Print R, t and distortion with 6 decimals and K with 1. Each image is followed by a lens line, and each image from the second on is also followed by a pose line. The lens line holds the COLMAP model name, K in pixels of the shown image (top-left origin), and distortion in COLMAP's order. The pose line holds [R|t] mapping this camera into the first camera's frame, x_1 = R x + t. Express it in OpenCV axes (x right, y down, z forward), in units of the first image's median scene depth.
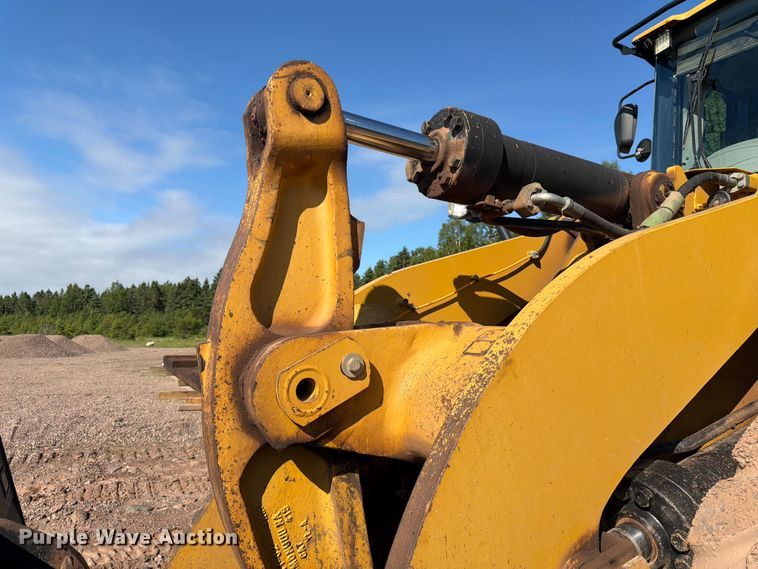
lens RADIAL K [[535.0, 0, 379.0], [0, 535.0, 284.5], [0, 0, 1]] dist [0.060801, -0.089126]
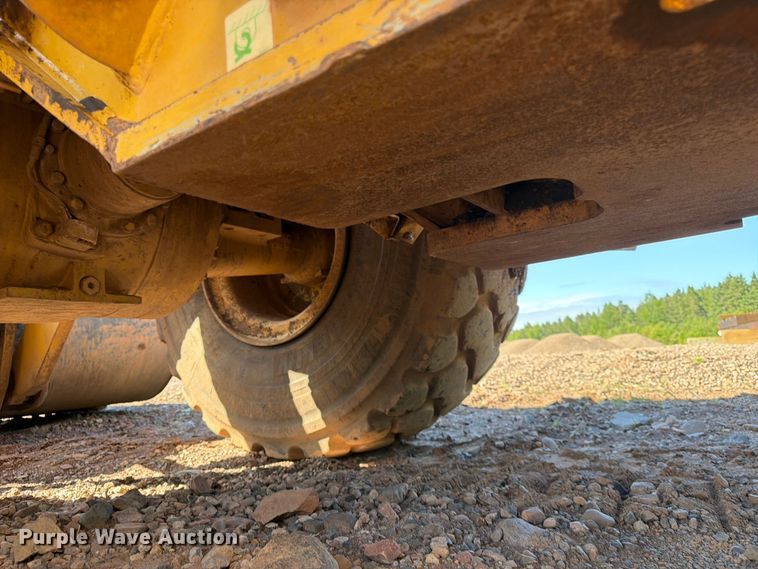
lens RADIAL K [[535.0, 0, 379.0], [0, 535.0, 284.5], [0, 0, 1]] dist [0.060801, -0.089126]
pose [[0.597160, -0.166815, -0.784584, -0.852703], [0.138370, 0.984896, -0.104089, 0.748269], [0.790097, -0.046405, 0.611222, 1.882900]]
